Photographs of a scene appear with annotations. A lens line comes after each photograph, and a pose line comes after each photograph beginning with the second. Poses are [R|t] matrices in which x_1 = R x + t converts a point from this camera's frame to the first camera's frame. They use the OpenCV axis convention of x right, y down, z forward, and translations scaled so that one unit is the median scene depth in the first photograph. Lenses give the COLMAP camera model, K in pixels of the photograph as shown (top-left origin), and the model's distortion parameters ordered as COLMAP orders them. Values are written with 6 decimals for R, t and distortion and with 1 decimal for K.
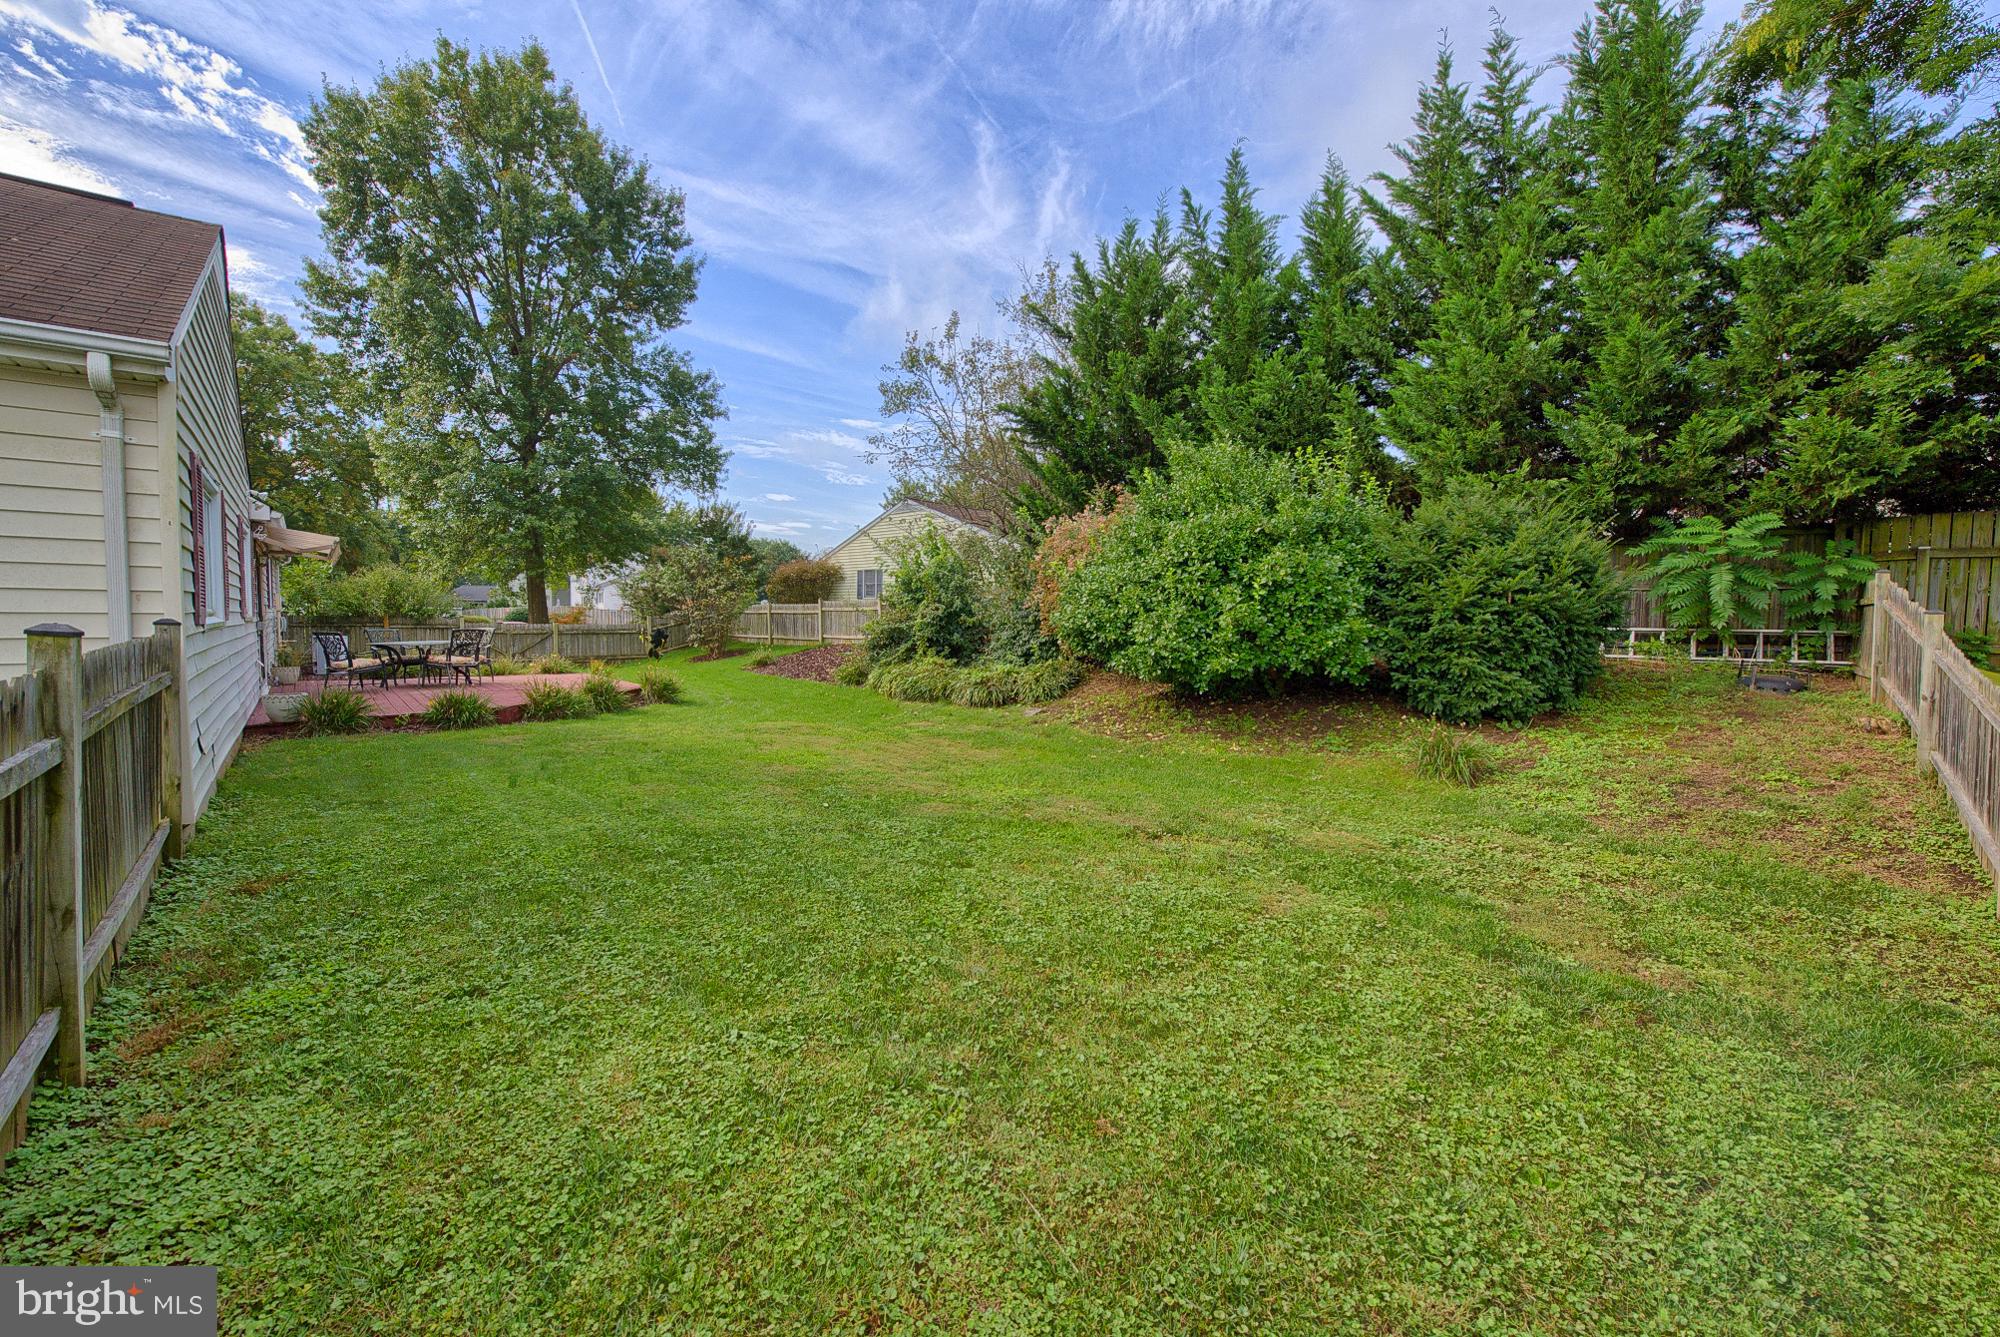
lens RADIAL K [[802.9, 0, 1002.9], [0, 802.9, 659.5], [0, 0, 1]] dist [0.004078, -0.002699]
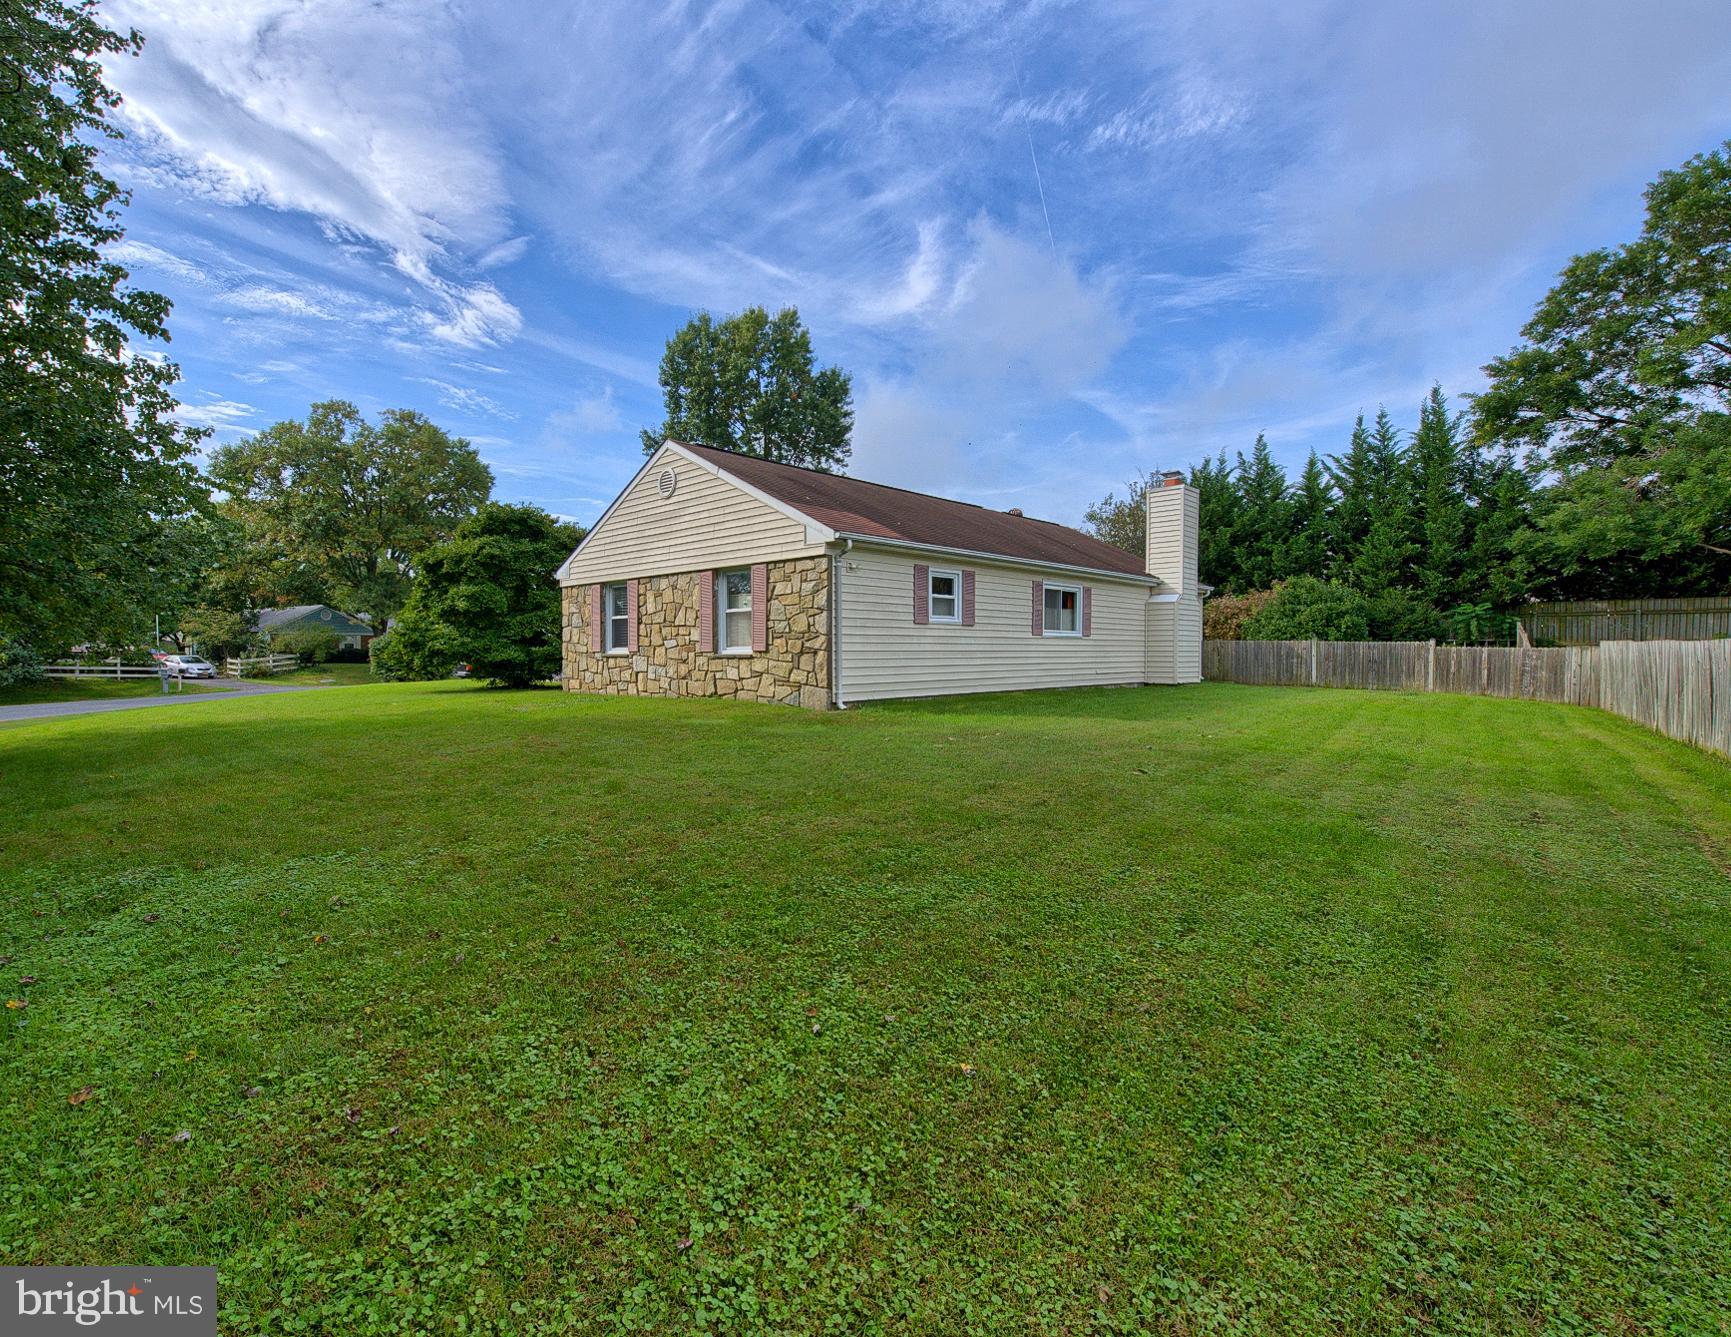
lens RADIAL K [[764.9, 0, 861.0], [0, 764.9, 664.0], [0, 0, 1]] dist [0.005243, 0.000608]
pose [[0.997919, -0.012118, 0.063331, -1.237820], [0.014267, 0.999334, -0.033591, 0.091472], [-0.062882, 0.034425, 0.997427, -1.346472]]
